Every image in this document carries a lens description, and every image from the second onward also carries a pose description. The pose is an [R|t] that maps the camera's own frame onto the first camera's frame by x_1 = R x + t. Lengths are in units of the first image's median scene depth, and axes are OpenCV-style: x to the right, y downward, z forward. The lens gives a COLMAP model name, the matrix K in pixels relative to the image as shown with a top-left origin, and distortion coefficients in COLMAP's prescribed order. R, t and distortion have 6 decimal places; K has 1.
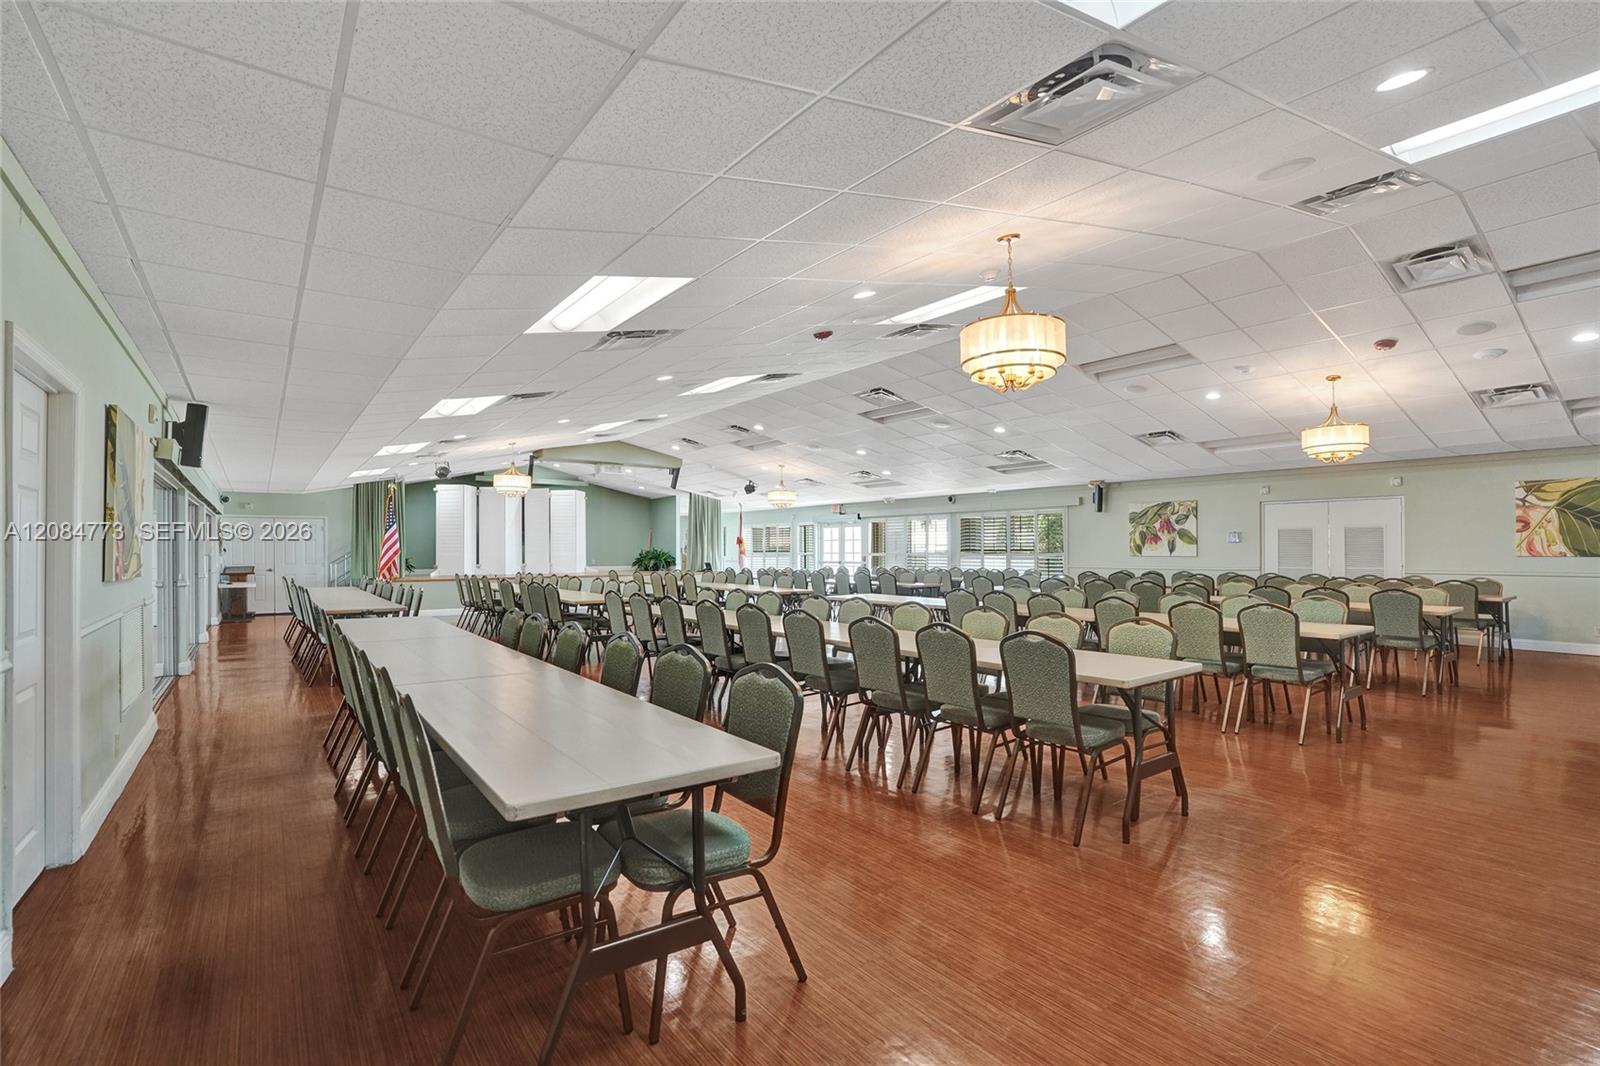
lens RADIAL K [[744.0, 0, 802.5], [0, 744.0, 538.4], [0, 0, 1]] dist [-0.083730, 0.036104]
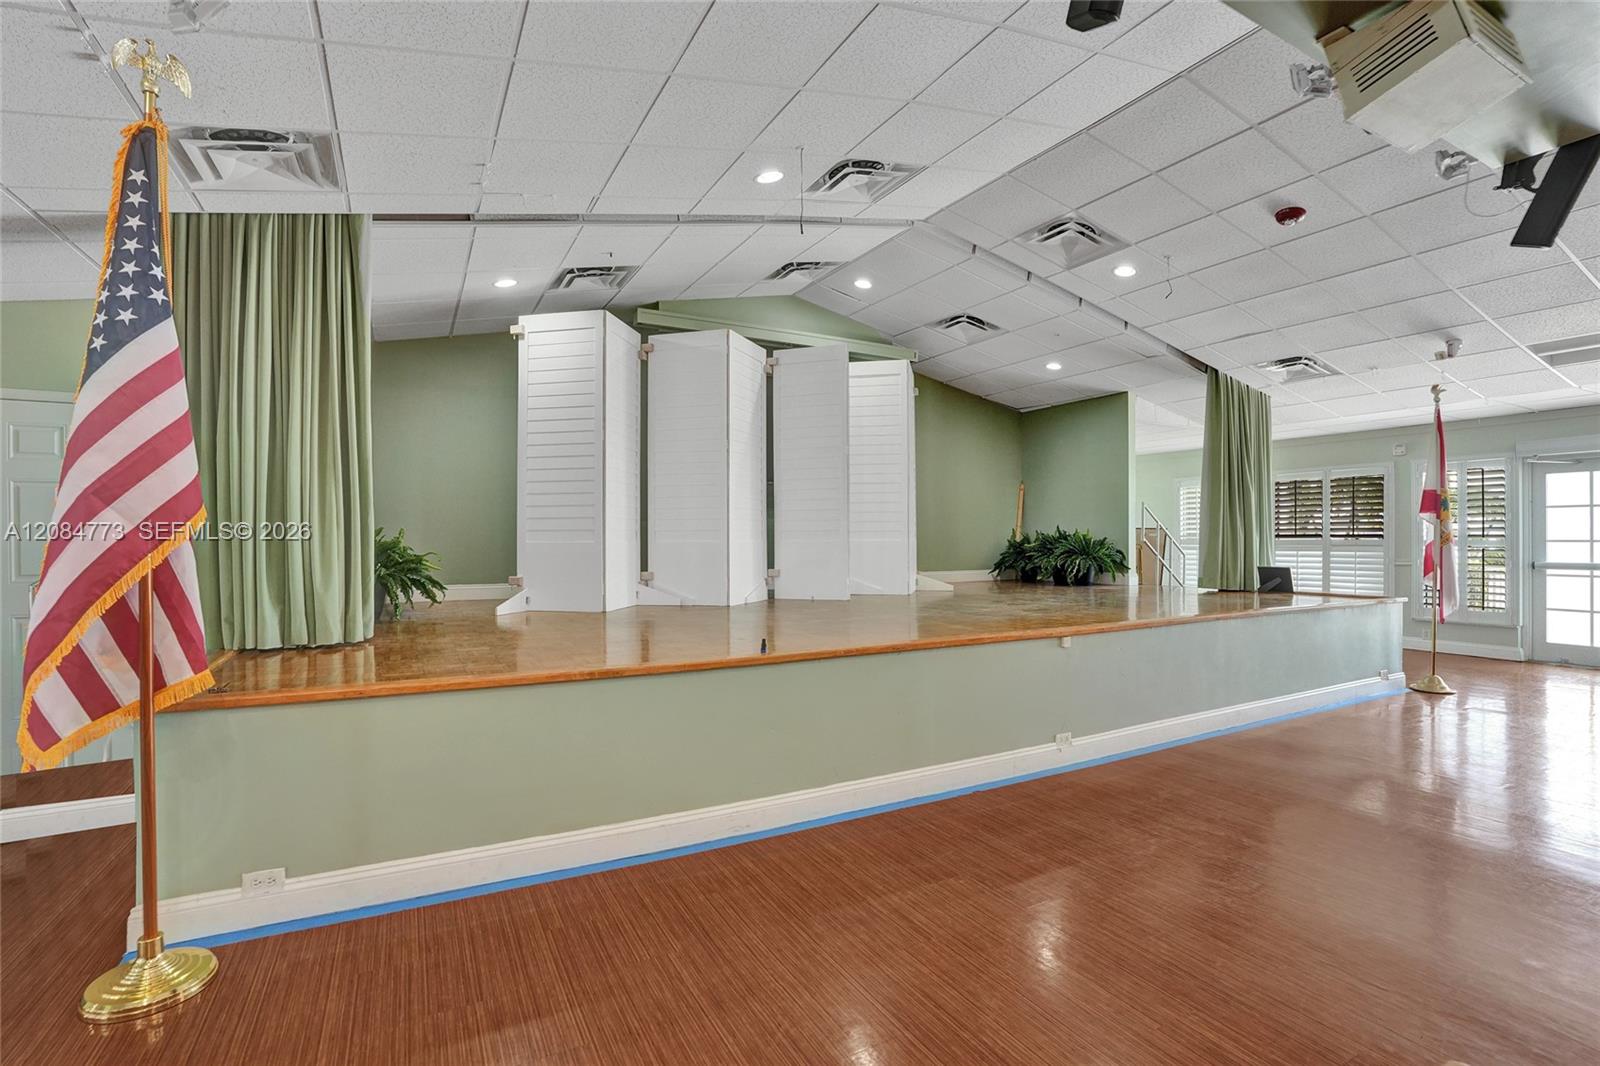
lens RADIAL K [[744.0, 0, 802.5], [0, 744.0, 538.4], [0, 0, 1]] dist [-0.083730, 0.036104]
pose [[0.985063, 0.011454, -0.171812, -0.323114], [-0.009189, 0.999860, 0.013971, 0.017236], [0.171948, -0.012184, 0.985031, 0.702072]]
